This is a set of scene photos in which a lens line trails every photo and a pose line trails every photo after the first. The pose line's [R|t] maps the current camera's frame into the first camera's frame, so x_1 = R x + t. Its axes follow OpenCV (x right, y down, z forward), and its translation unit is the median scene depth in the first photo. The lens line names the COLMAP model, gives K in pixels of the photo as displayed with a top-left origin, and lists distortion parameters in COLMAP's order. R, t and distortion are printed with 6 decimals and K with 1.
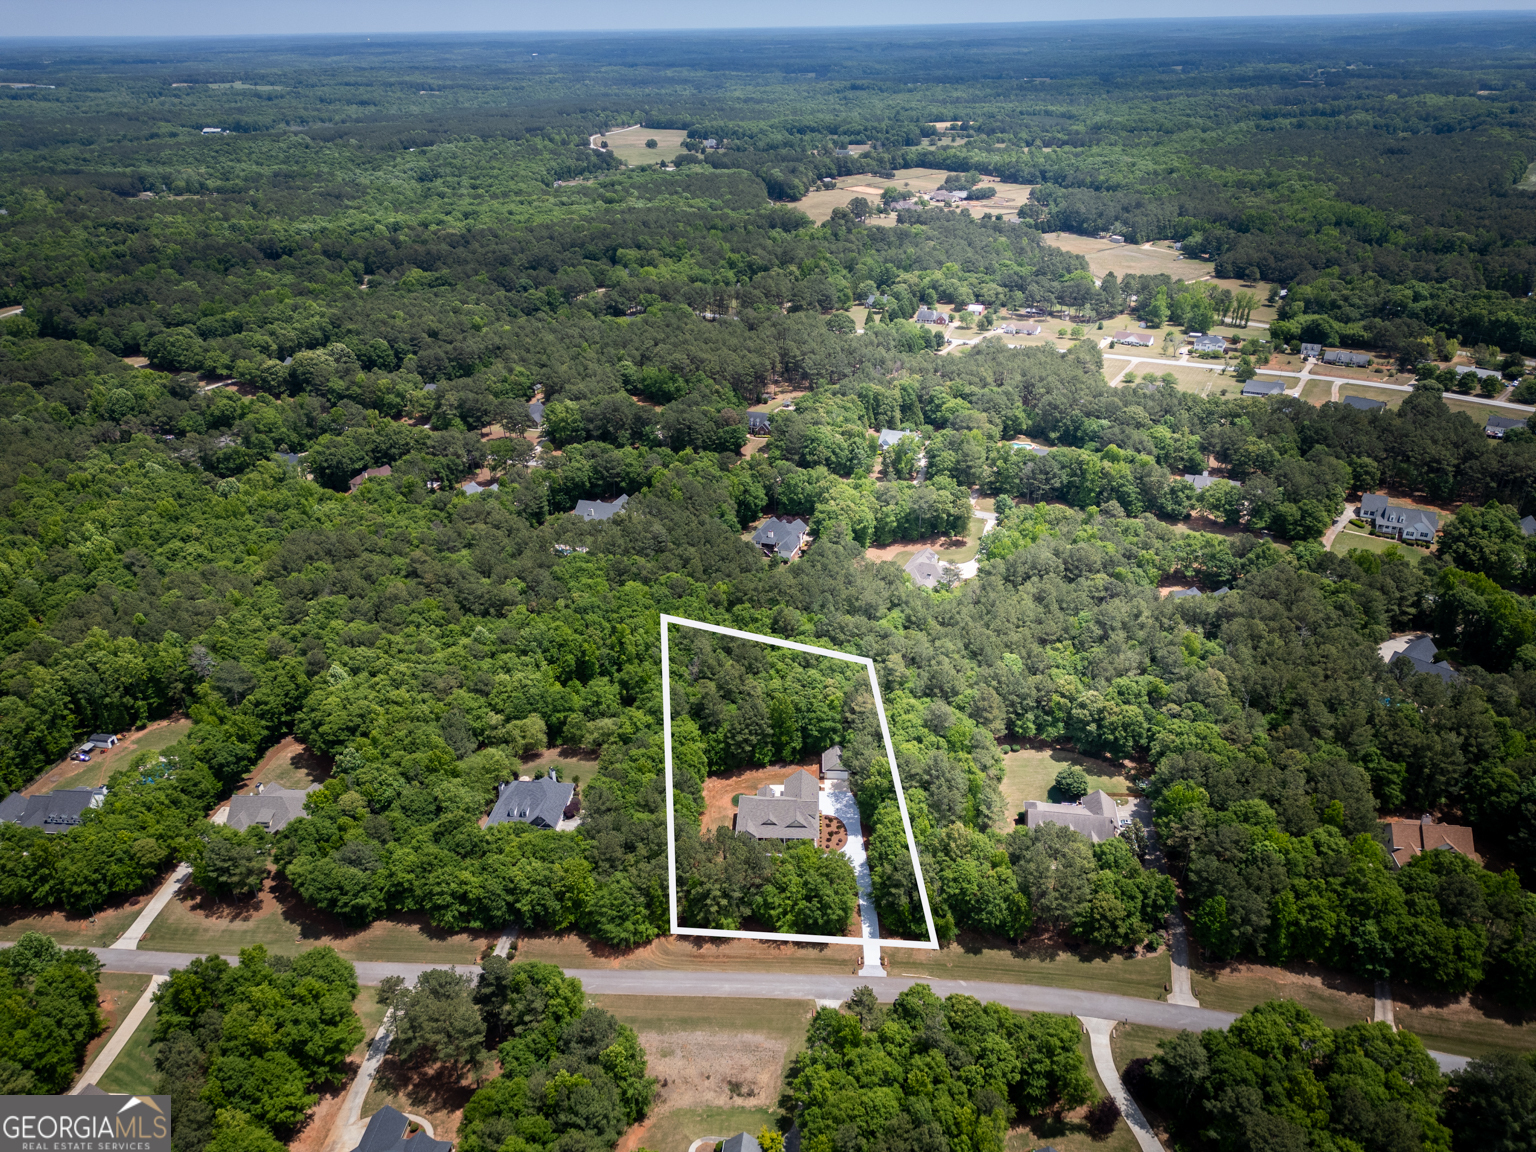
lens RADIAL K [[1094.8, 0, 769.1], [0, 1094.8, 576.4], [0, 0, 1]] dist [0.079041, -0.072087]
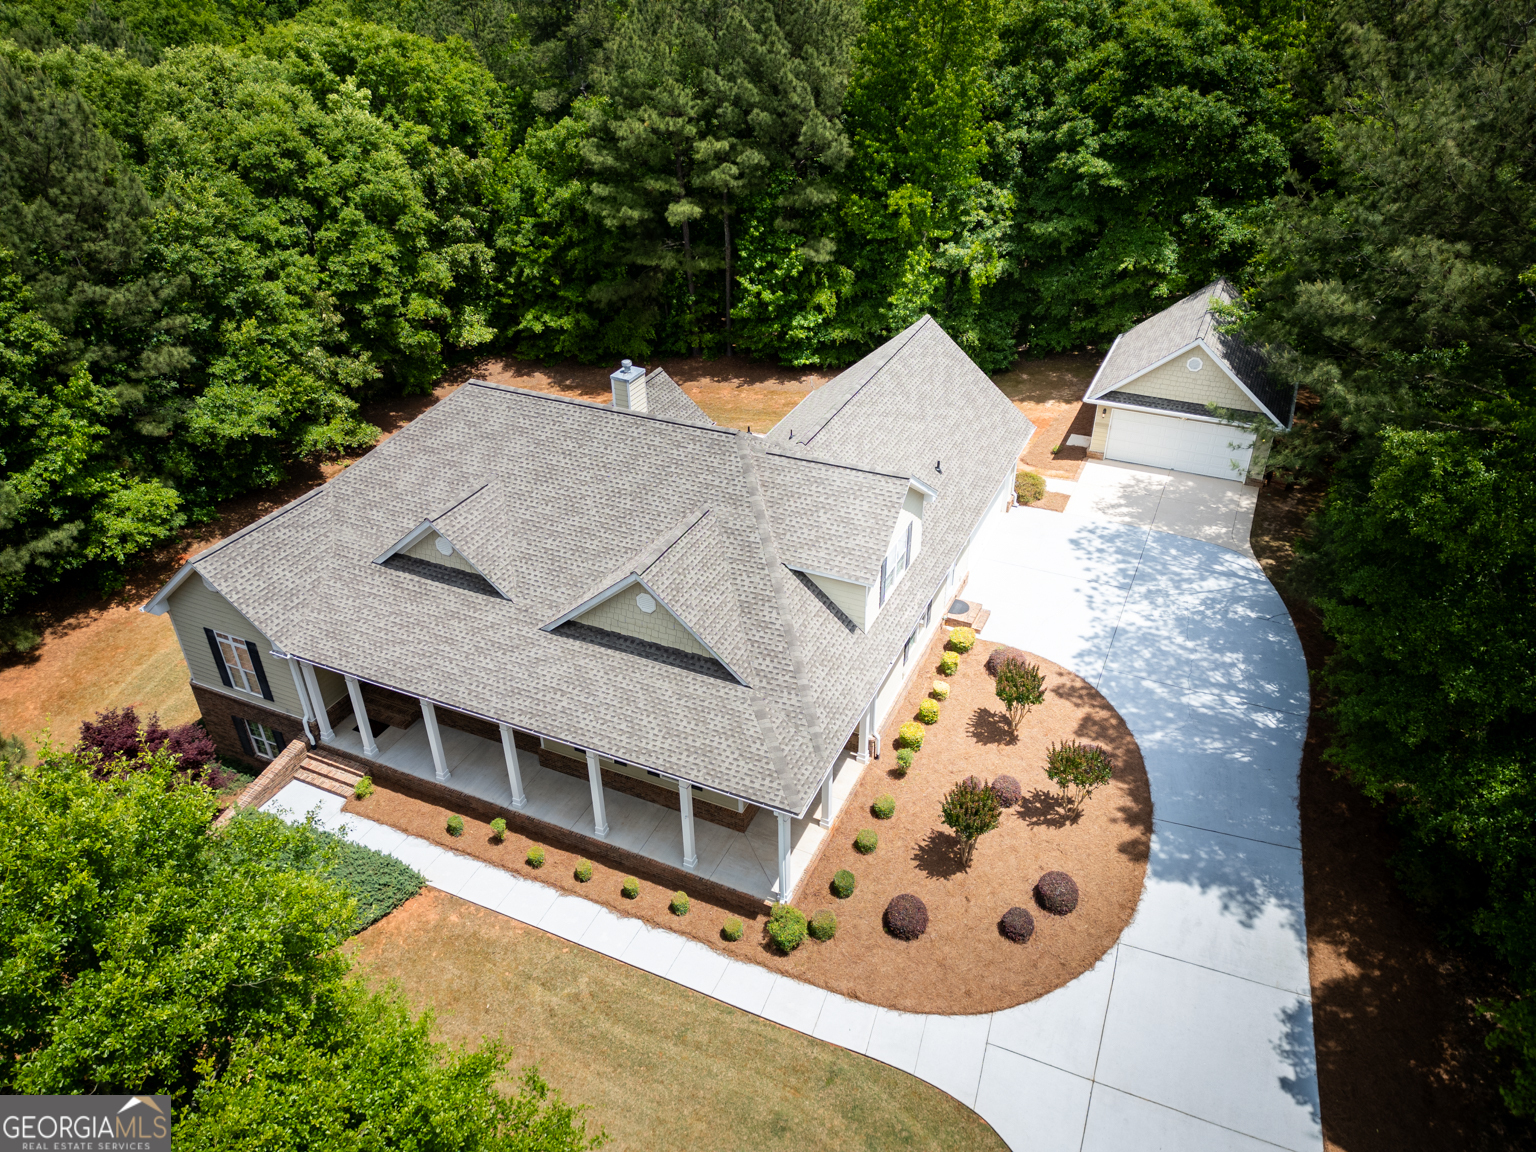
lens RADIAL K [[1094.8, 0, 768.1], [0, 1094.8, 573.8], [0, 0, 1]] dist [0.079041, -0.072087]
pose [[0.925113, 0.209652, -0.316564, 0.064840], [-0.181809, 0.976536, 0.115424, 0.201490], [0.333335, -0.049226, 0.941523, 0.883324]]
